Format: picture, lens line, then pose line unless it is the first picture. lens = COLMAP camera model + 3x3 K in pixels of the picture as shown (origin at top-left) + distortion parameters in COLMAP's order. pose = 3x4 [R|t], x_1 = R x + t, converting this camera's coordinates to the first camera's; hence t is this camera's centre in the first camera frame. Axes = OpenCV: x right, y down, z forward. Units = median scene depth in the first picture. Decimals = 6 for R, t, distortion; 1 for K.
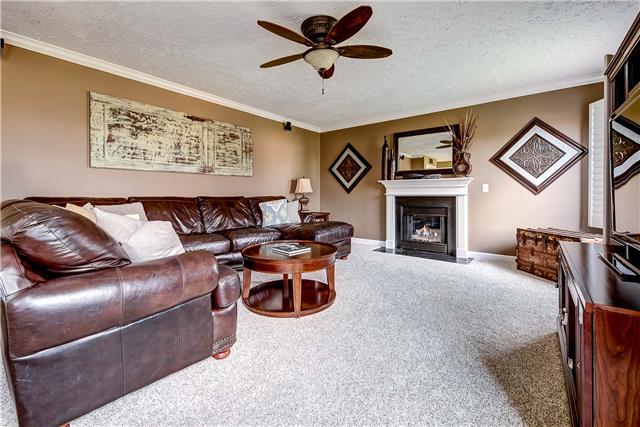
lens RADIAL K [[276.9, 0, 319.0], [0, 276.9, 193.7], [0, 0, 1]] dist [-0.000279, -0.000066]
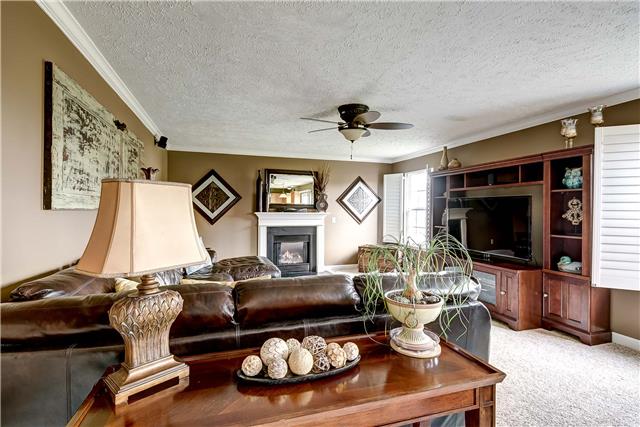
lens RADIAL K [[311.2, 0, 320.0], [0, 311.2, 213.5], [0, 0, 1]] dist [0.021155, -0.000356]
pose [[0.546968, -0.006335, 0.837129, -0.716899], [-0.008470, 0.999878, 0.013100, -0.067984], [-0.837110, -0.014256, 0.546848, 0.169712]]
